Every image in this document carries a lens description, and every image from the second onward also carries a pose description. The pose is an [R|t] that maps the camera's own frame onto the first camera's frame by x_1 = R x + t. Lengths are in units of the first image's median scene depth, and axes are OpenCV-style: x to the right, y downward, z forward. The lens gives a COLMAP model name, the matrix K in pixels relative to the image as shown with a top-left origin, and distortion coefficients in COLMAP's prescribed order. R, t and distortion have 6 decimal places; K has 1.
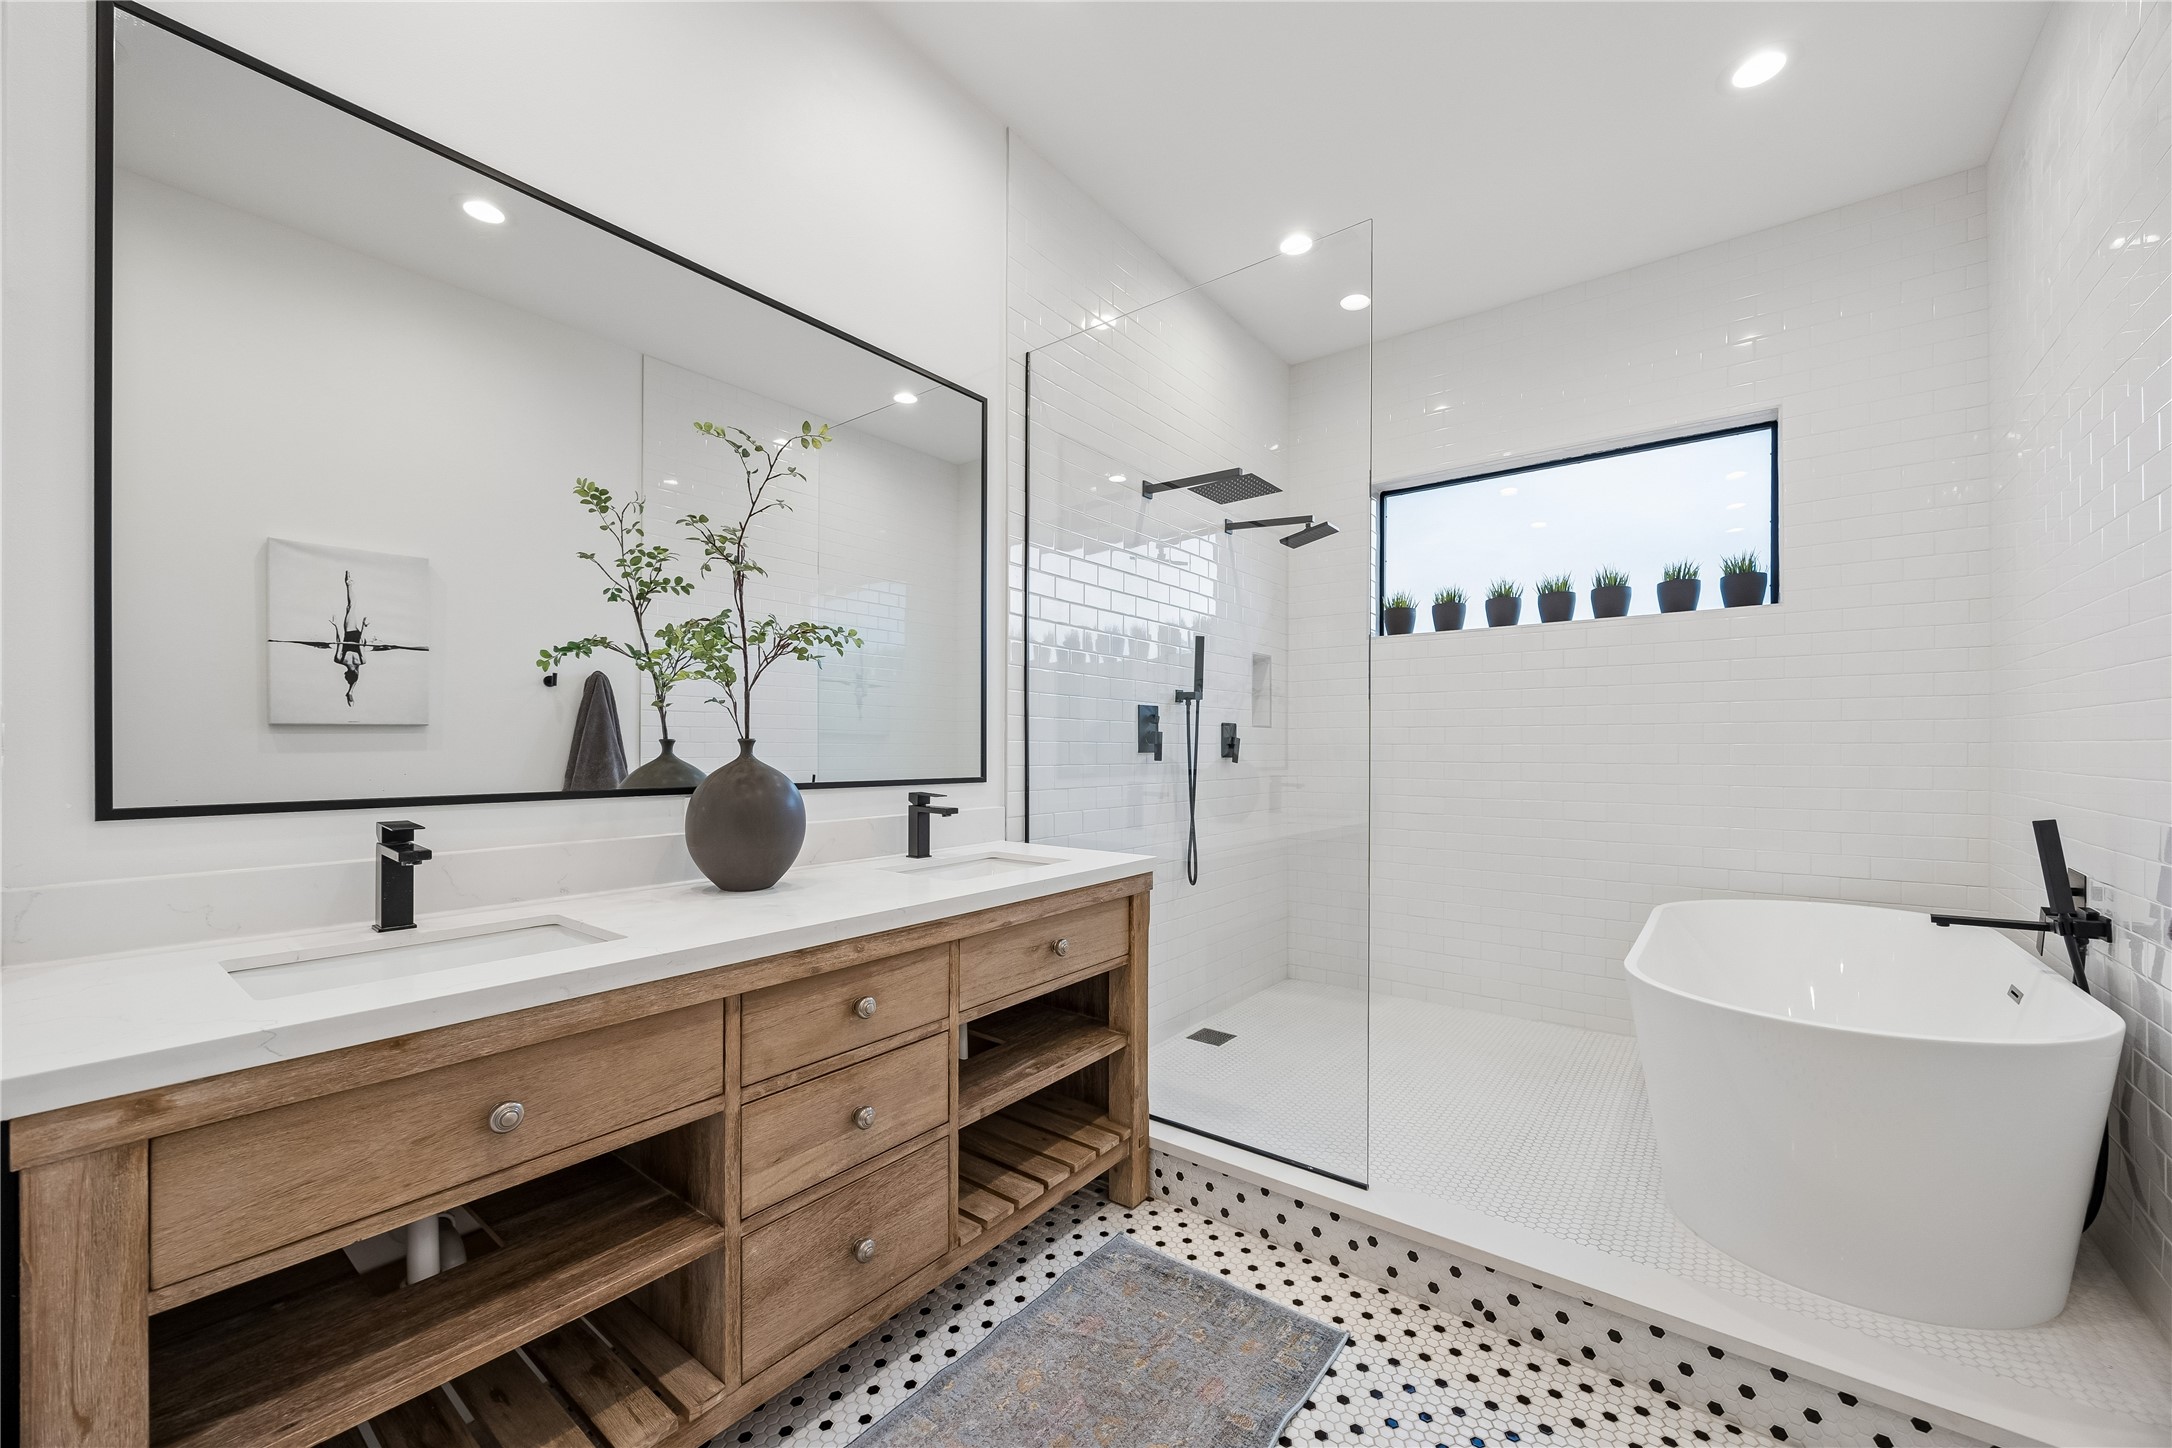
lens RADIAL K [[856.5, 0, 1088.8], [0, 856.5, 752.6], [0, 0, 1]] dist [0.016707, -0.006324]
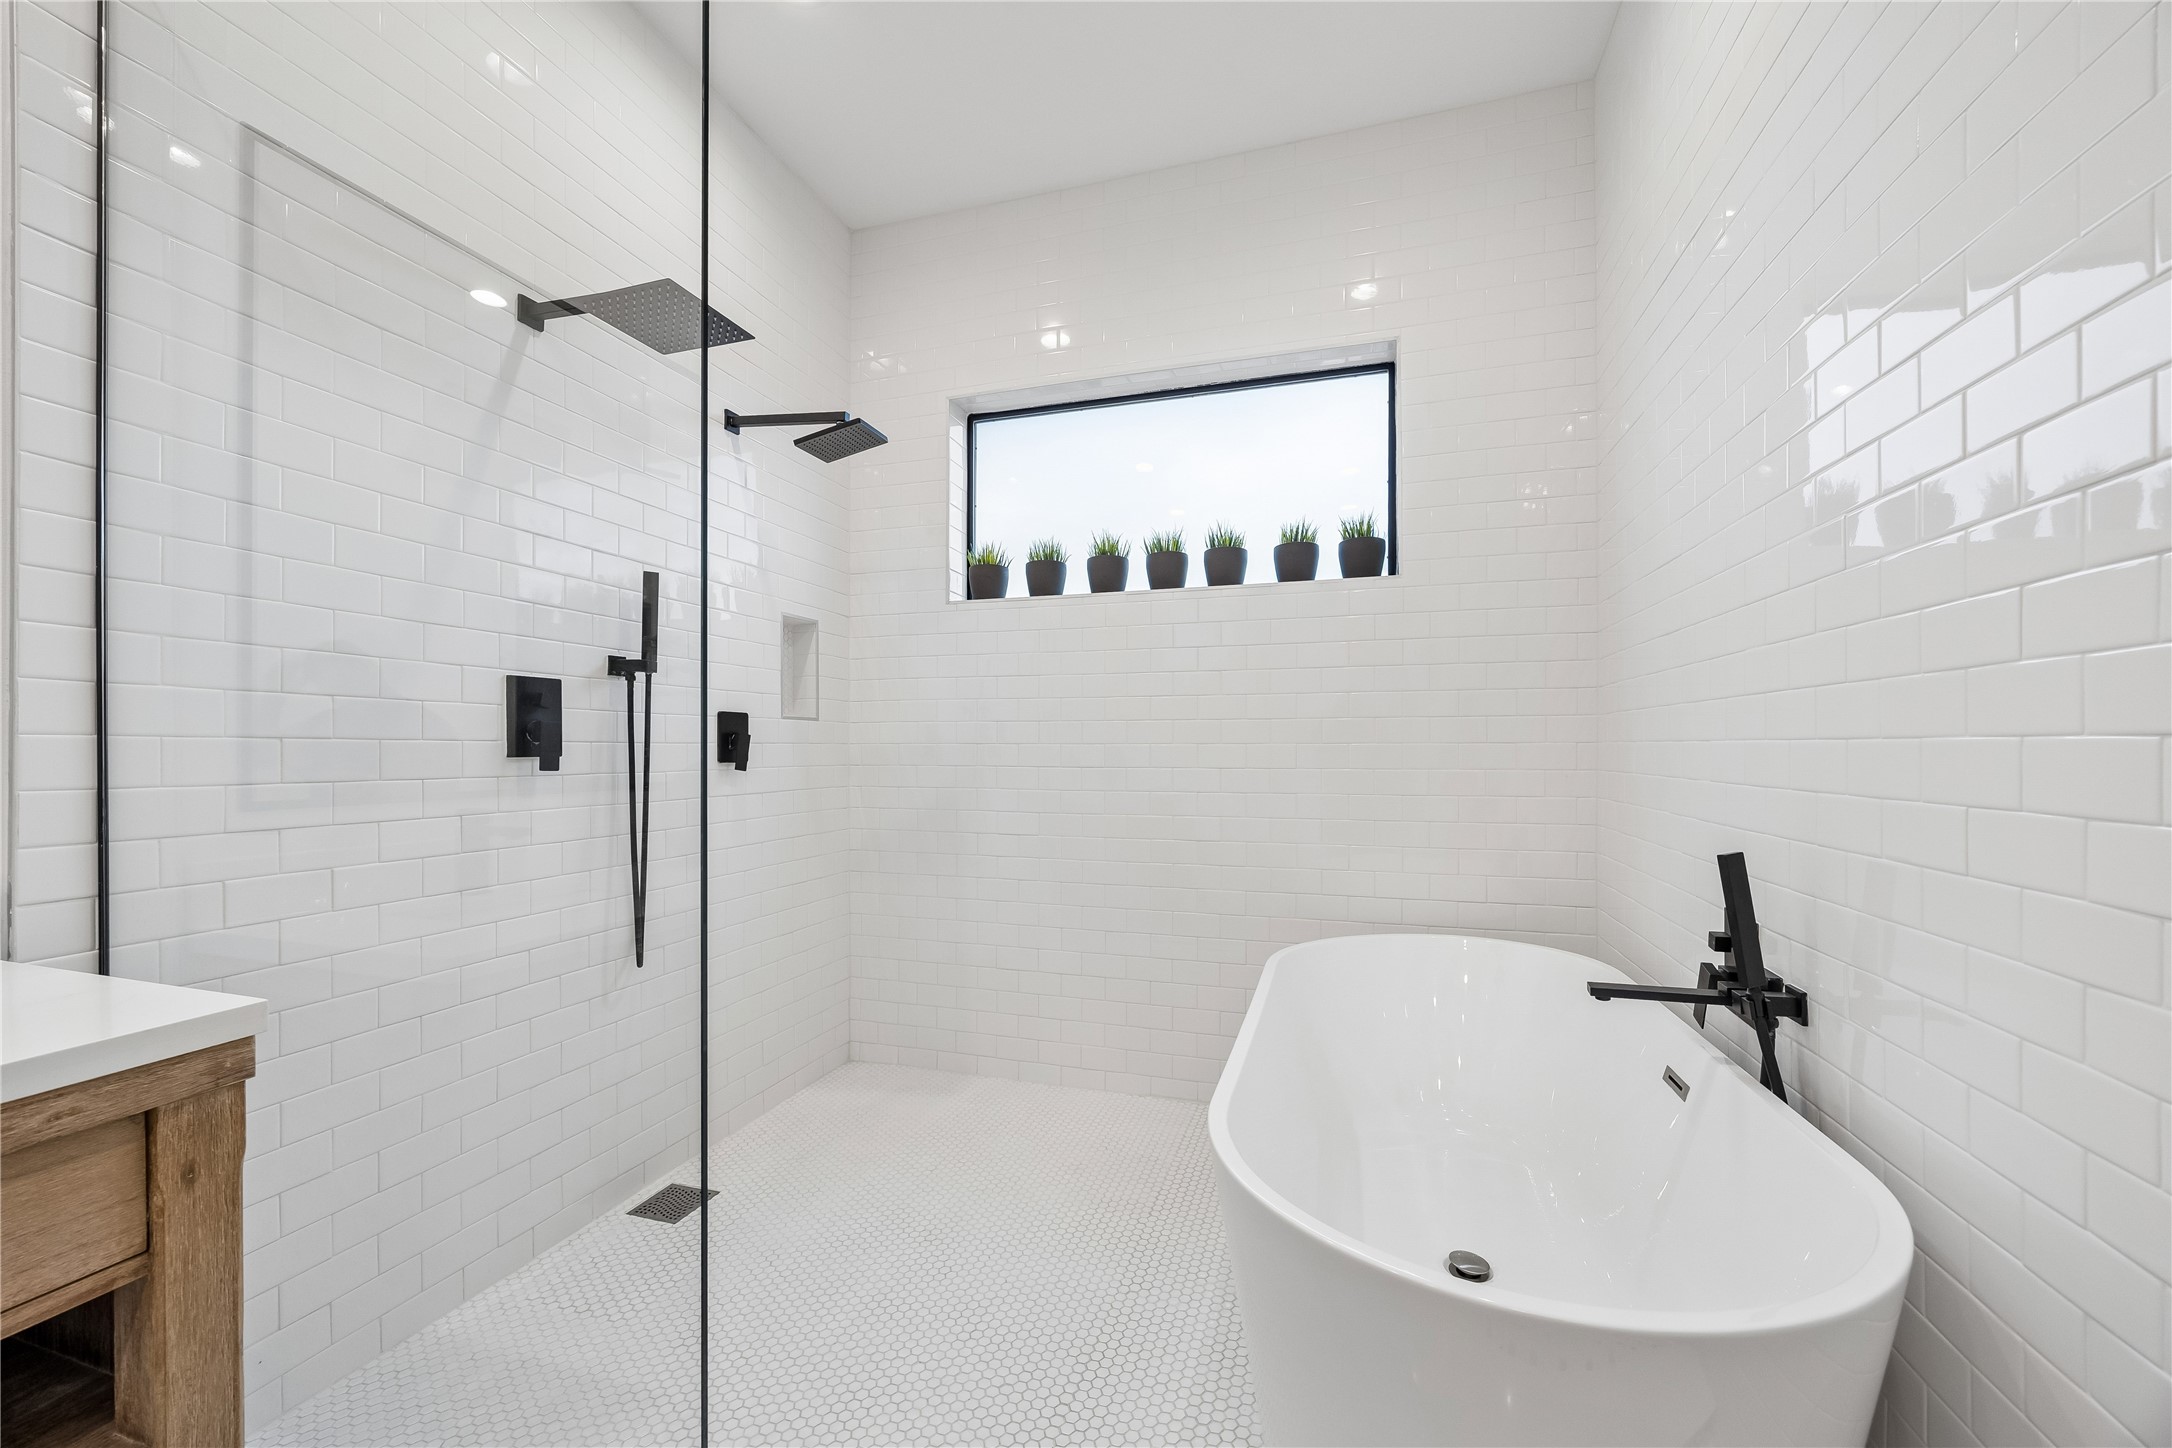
lens RADIAL K [[856.5, 0, 1088.8], [0, 856.5, 752.6], [0, 0, 1]] dist [0.016707, -0.006324]
pose [[0.939867, -0.003201, 0.341525, 0.225435], [0.002951, 0.999995, 0.001254, -0.002935], [-0.341527, -0.000170, 0.939872, 0.308853]]
